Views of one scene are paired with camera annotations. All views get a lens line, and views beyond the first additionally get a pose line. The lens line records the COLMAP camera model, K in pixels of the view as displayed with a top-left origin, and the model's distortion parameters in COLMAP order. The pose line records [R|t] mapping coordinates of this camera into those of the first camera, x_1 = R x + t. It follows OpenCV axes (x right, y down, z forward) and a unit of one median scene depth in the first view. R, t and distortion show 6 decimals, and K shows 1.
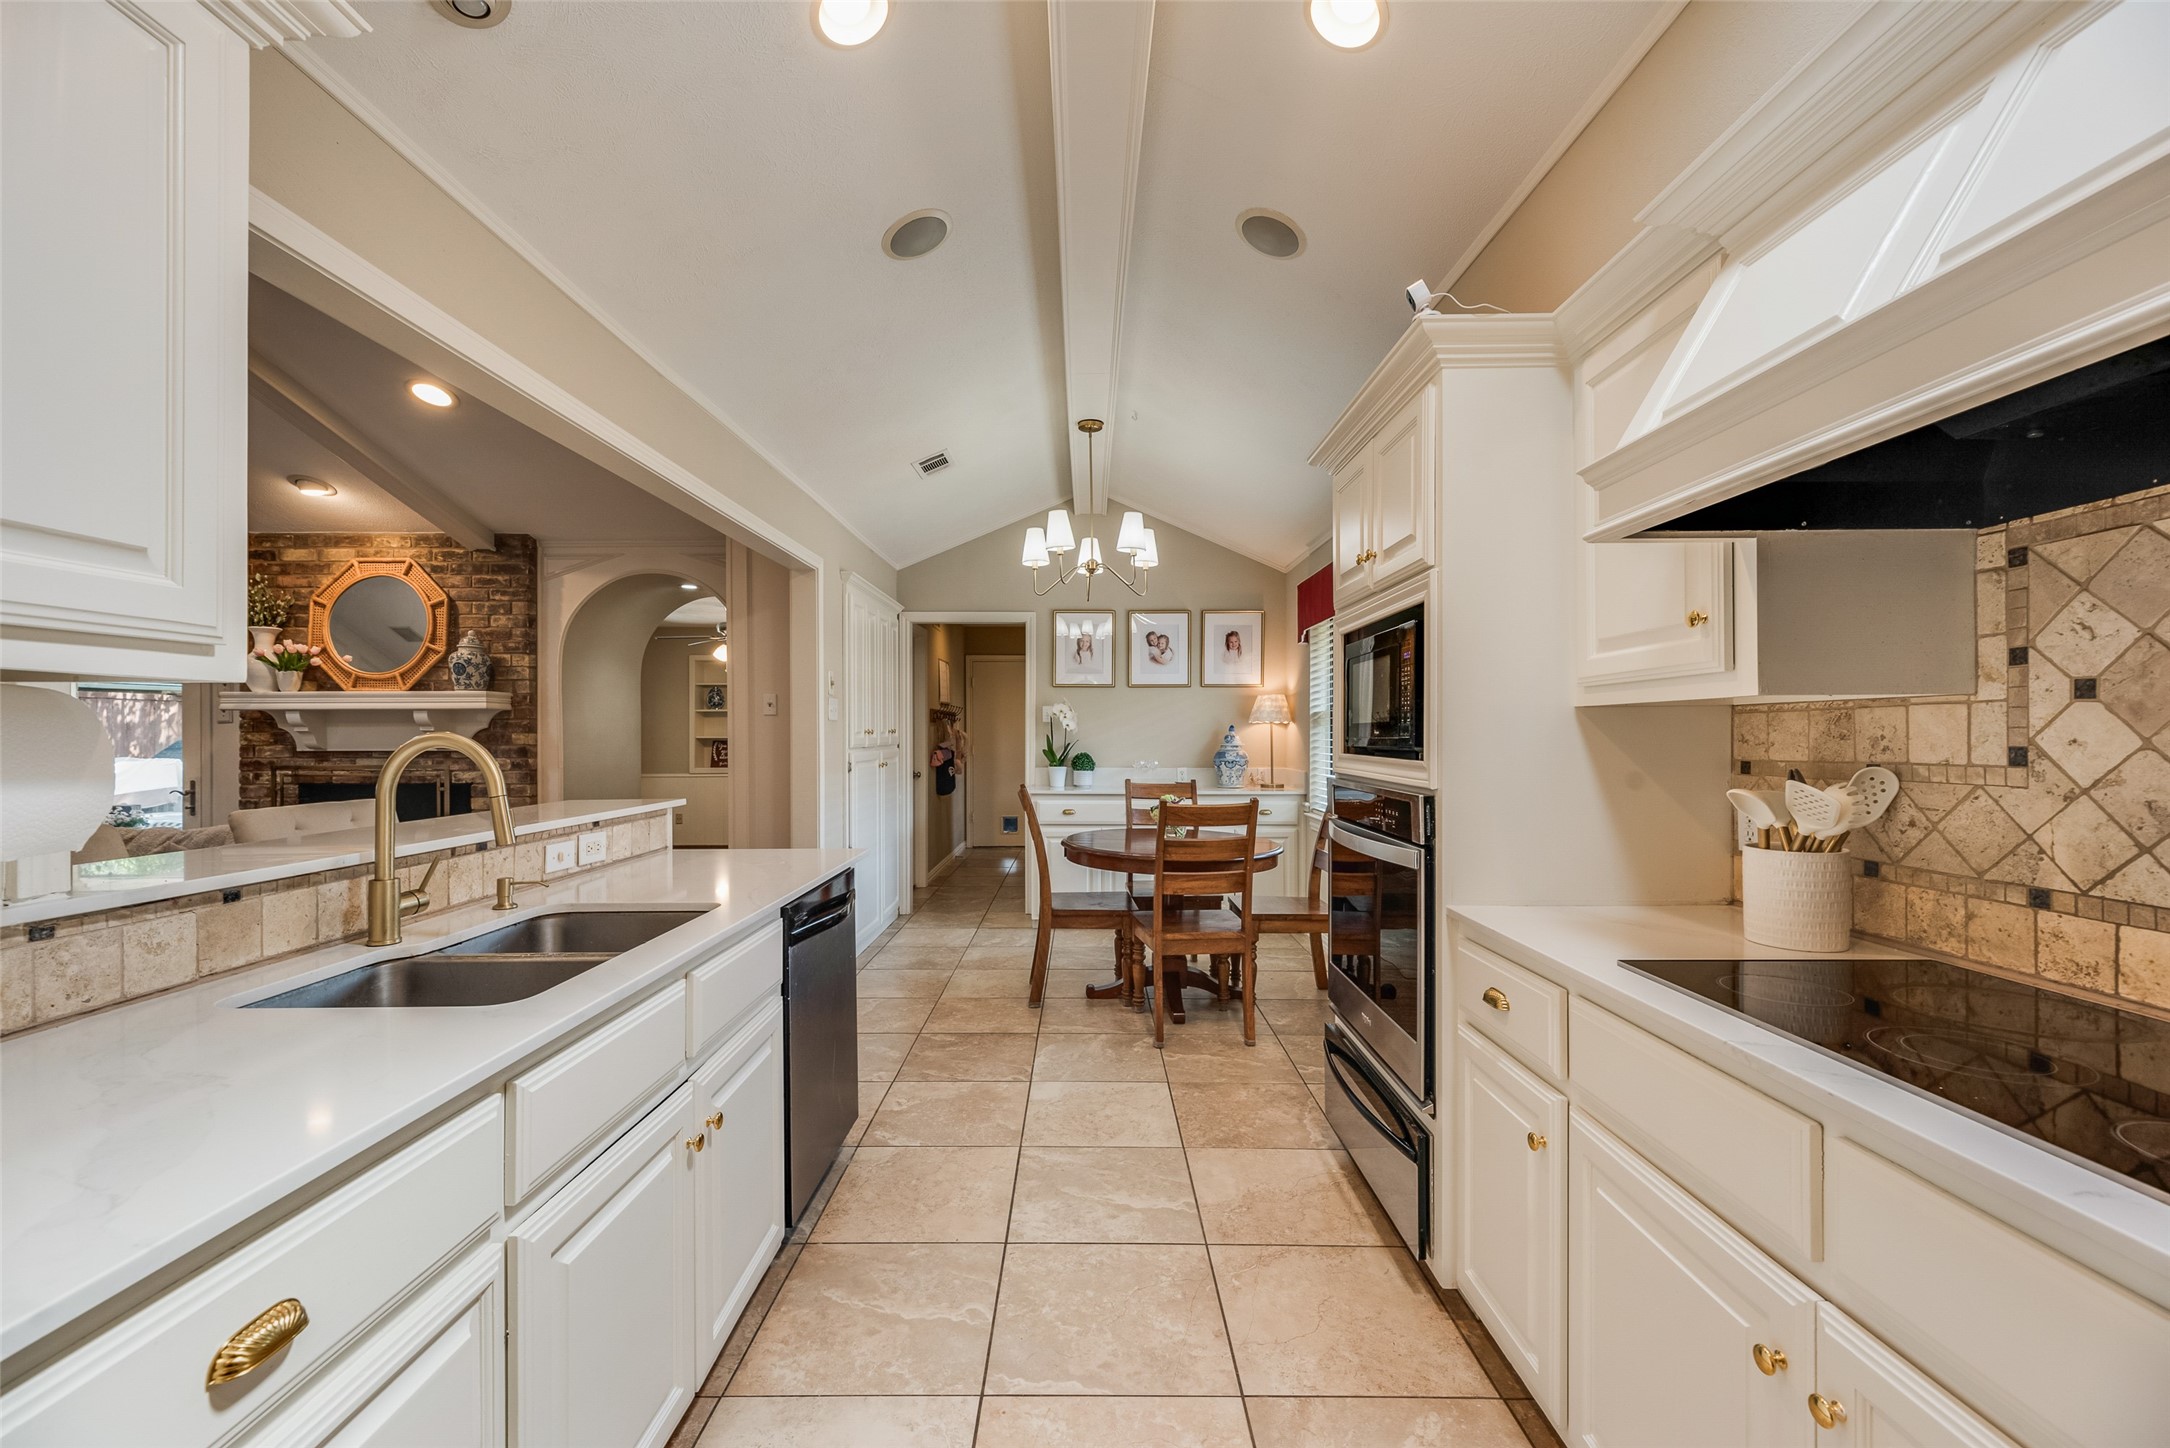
lens RADIAL K [[873.2, 0, 1087.6], [0, 873.2, 730.7], [0, 0, 1]] dist [0.001168, -0.000338]
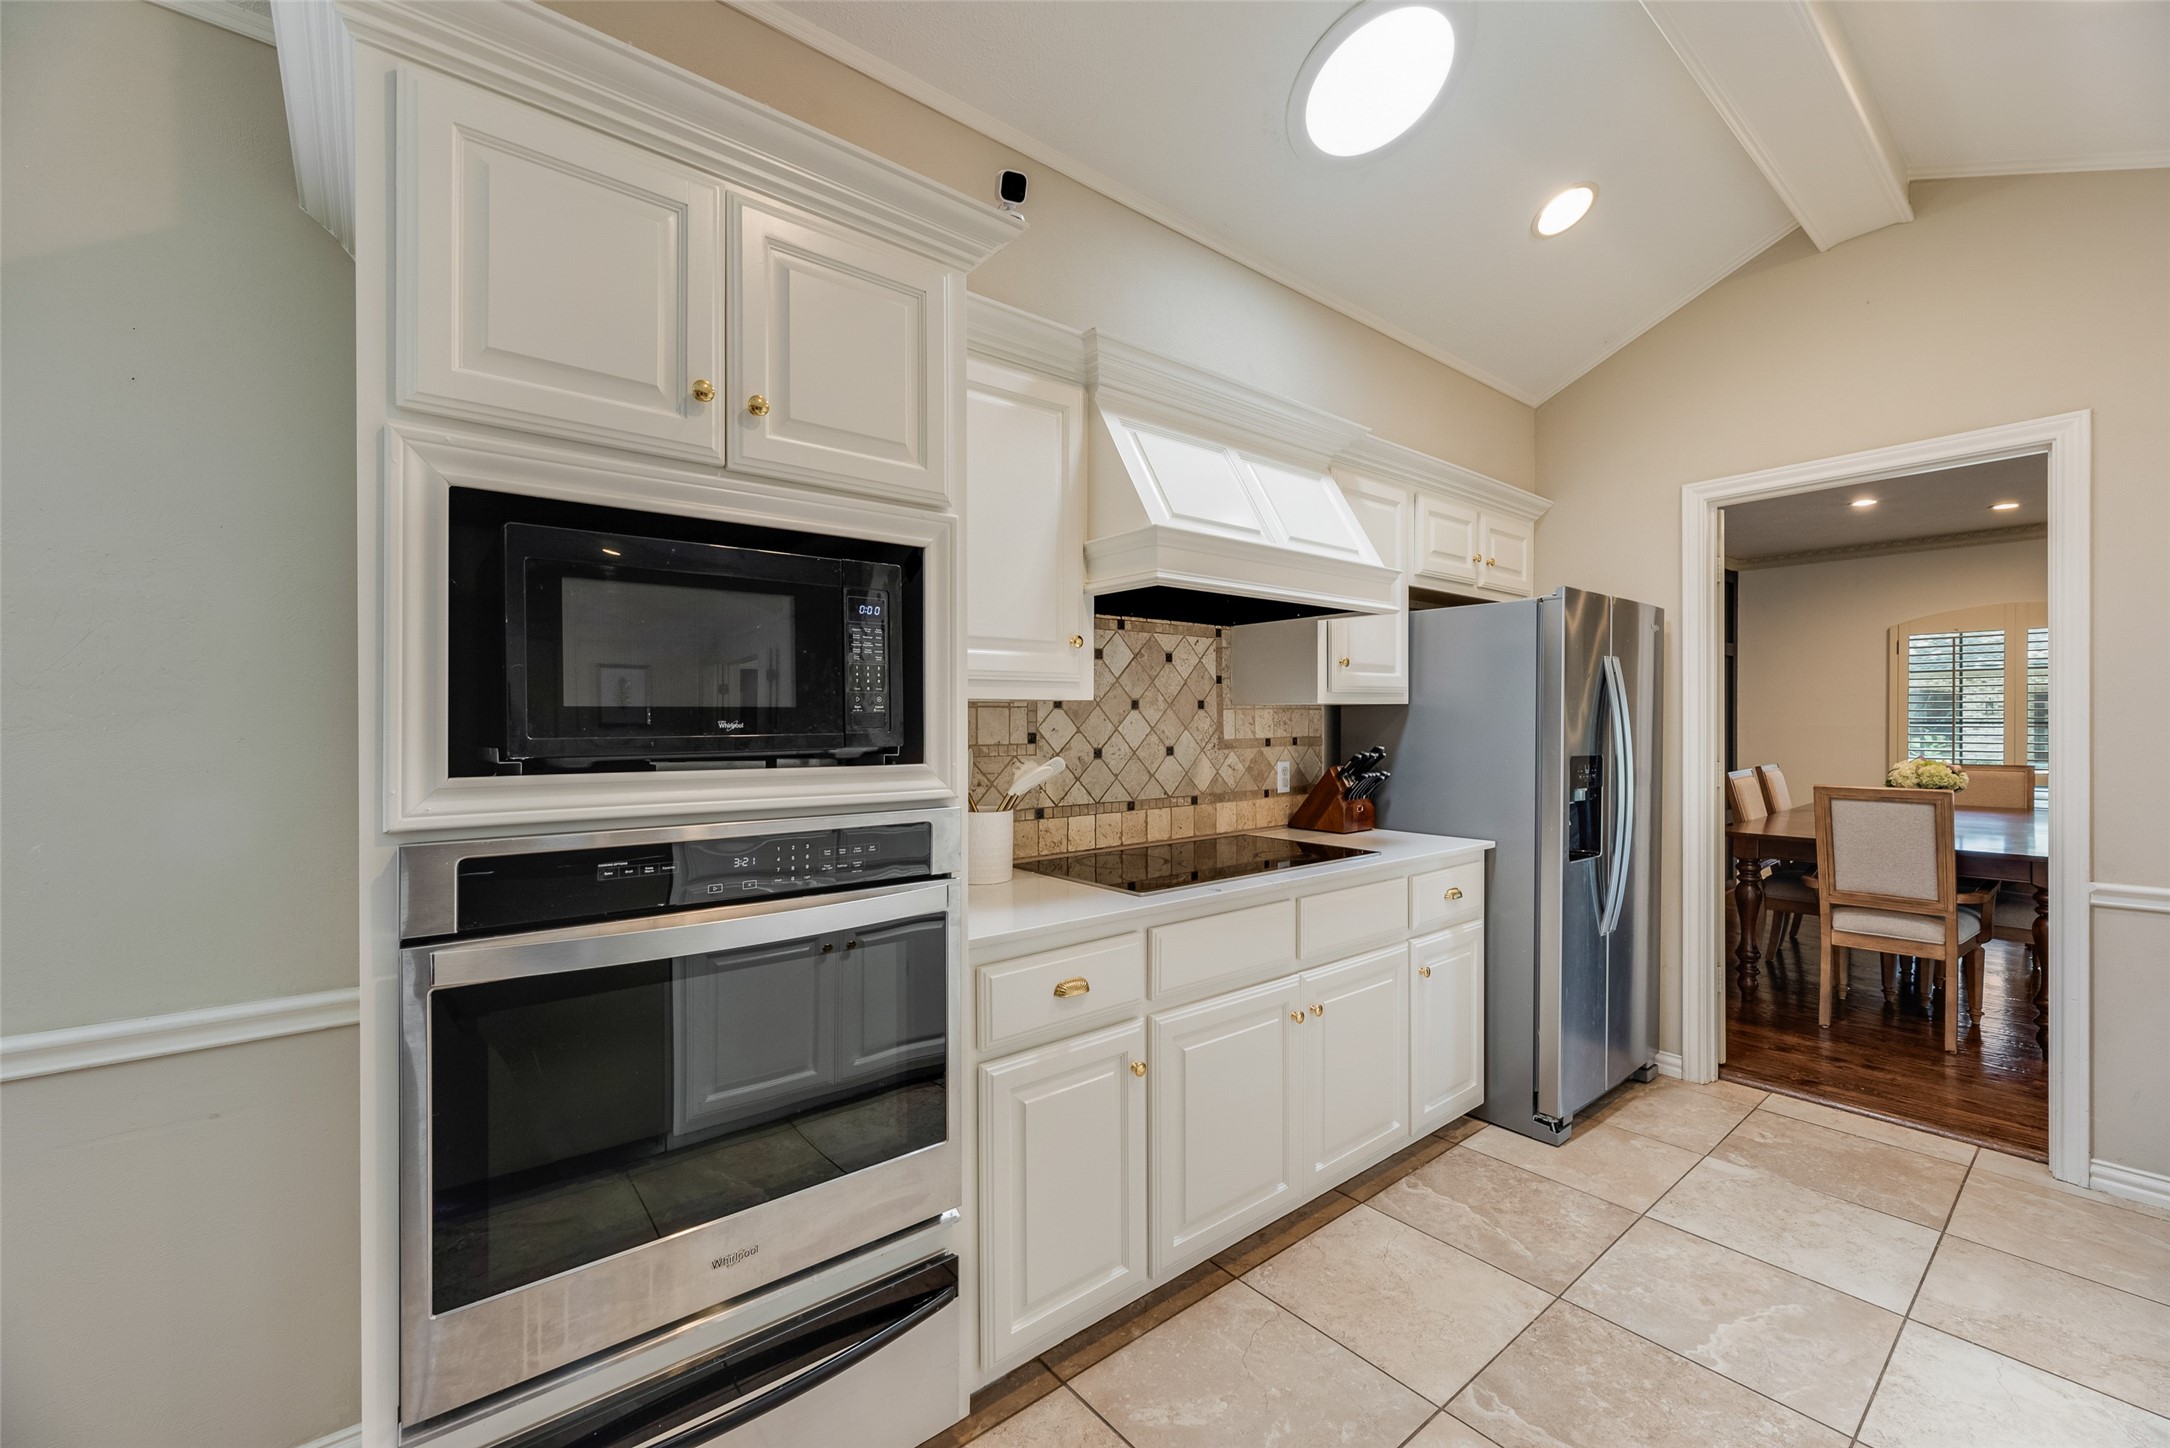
lens RADIAL K [[873.2, 0, 1087.6], [0, 873.2, 730.7], [0, 0, 1]] dist [0.001168, -0.000338]
pose [[-0.633045, -0.004212, 0.774104, -0.107343], [0.000565, 0.999982, 0.005904, 0.000952], [-0.774115, 0.004175, -0.633031, 0.537379]]
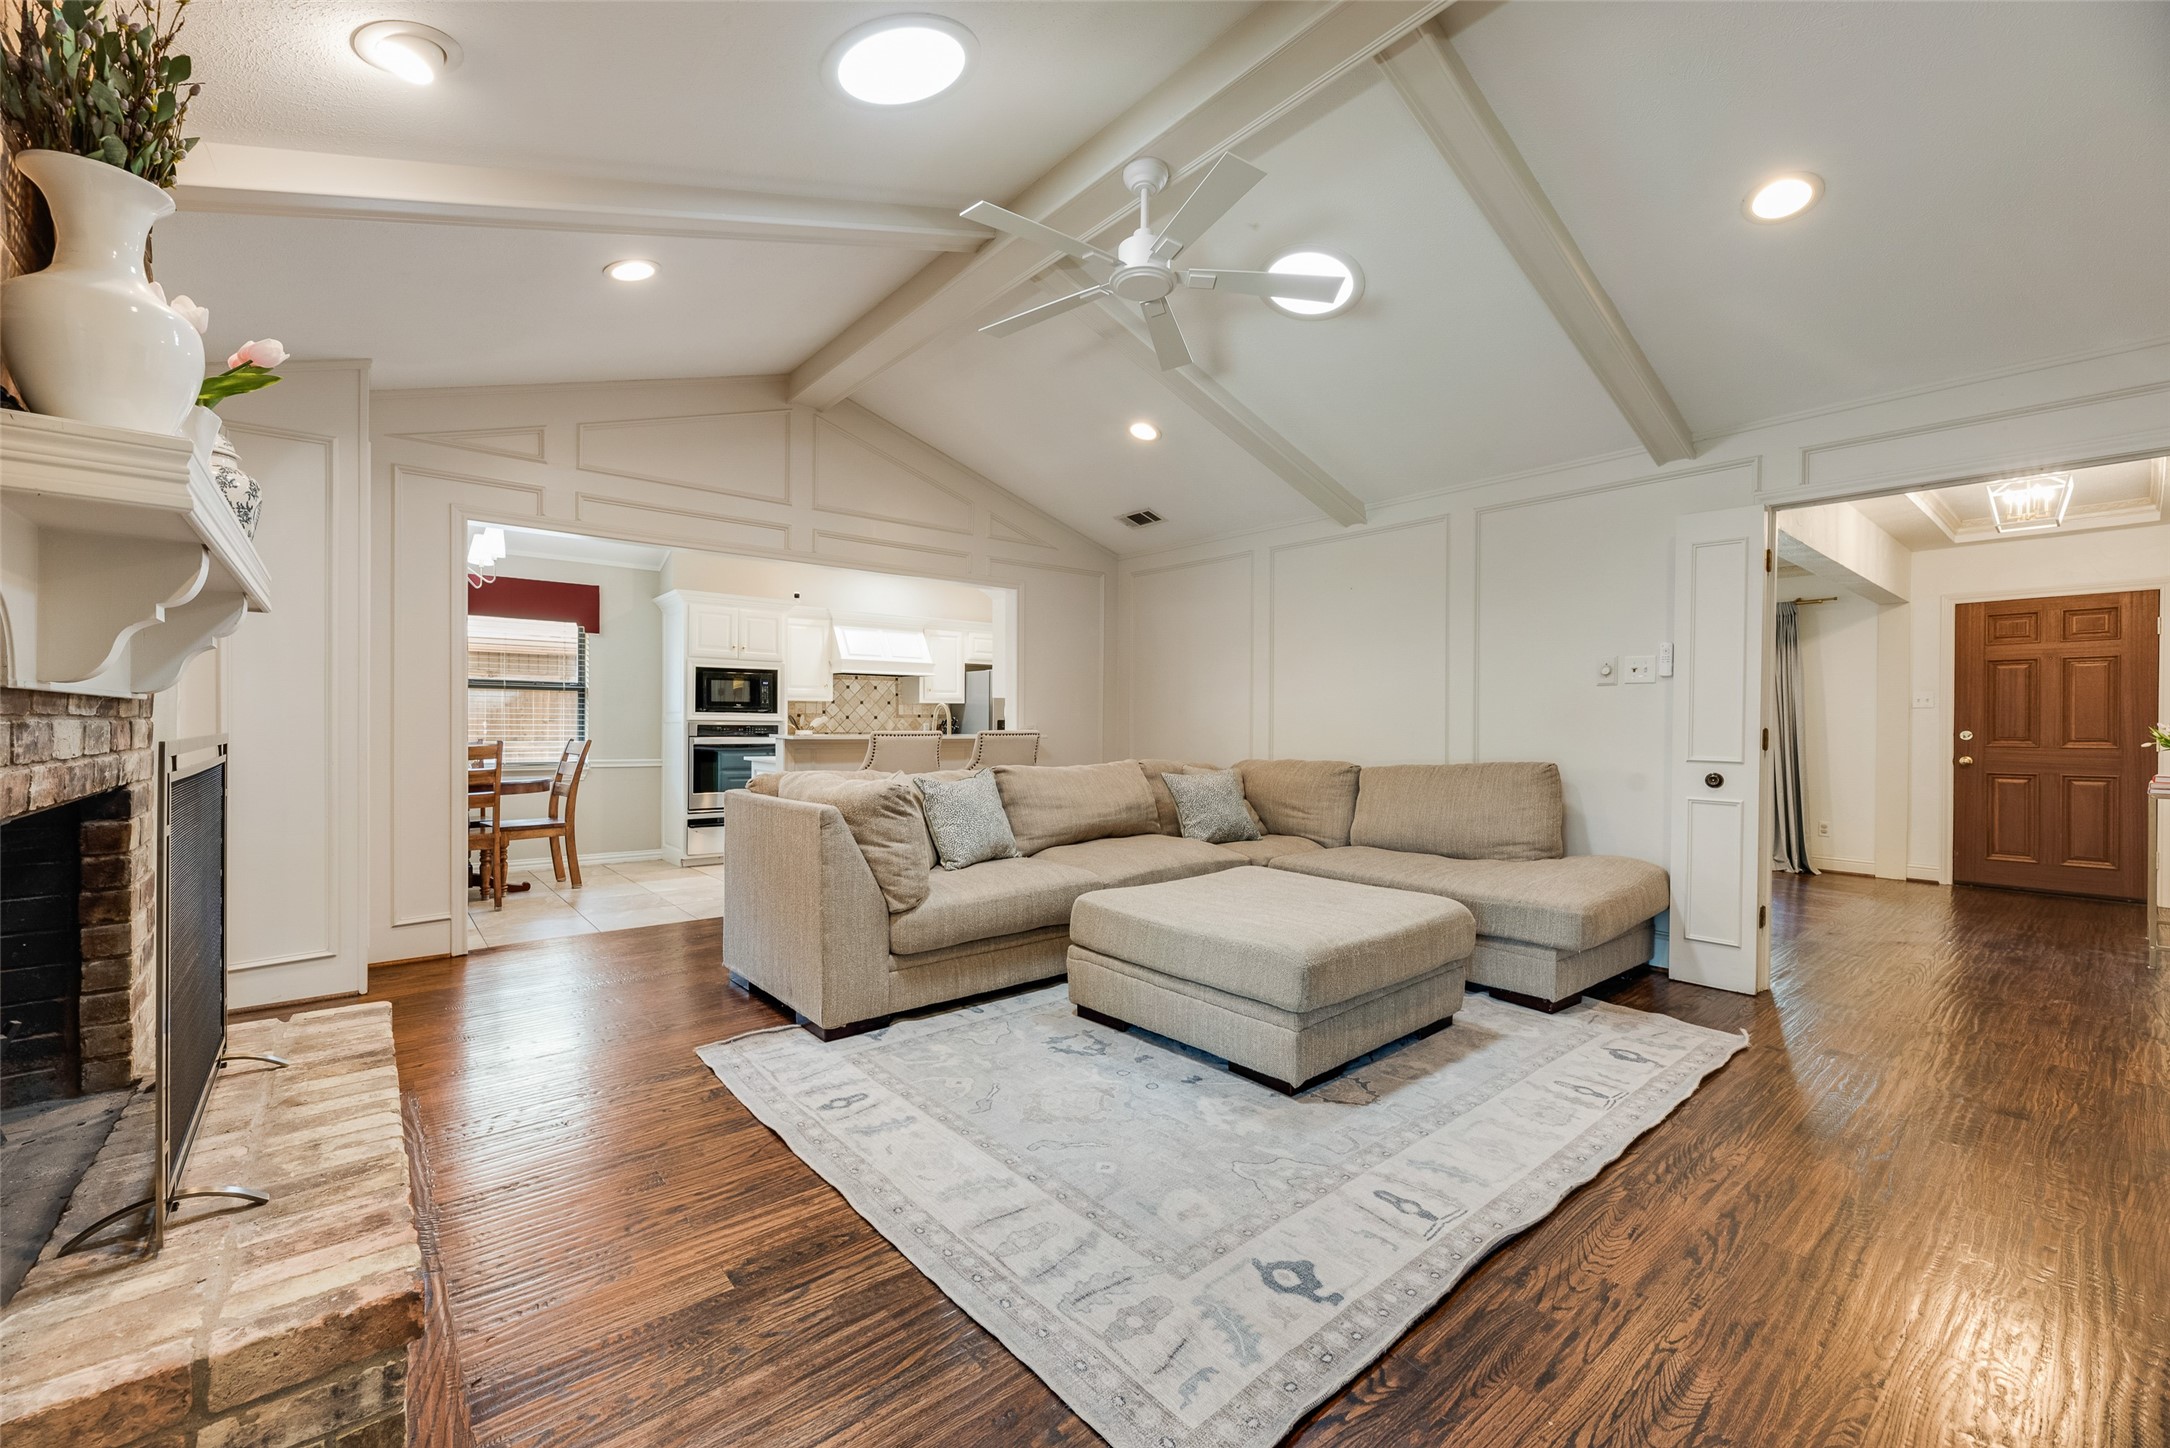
lens RADIAL K [[879.2, 0, 1085.1], [0, 879.2, 731.7], [0, 0, 1]] dist [0.003094, 0.000524]
pose [[-0.643888, -0.010053, 0.765054, -1.287726], [-0.008786, 0.999945, 0.005745, 0.030928], [-0.765070, -0.003023, -0.643940, 0.943534]]
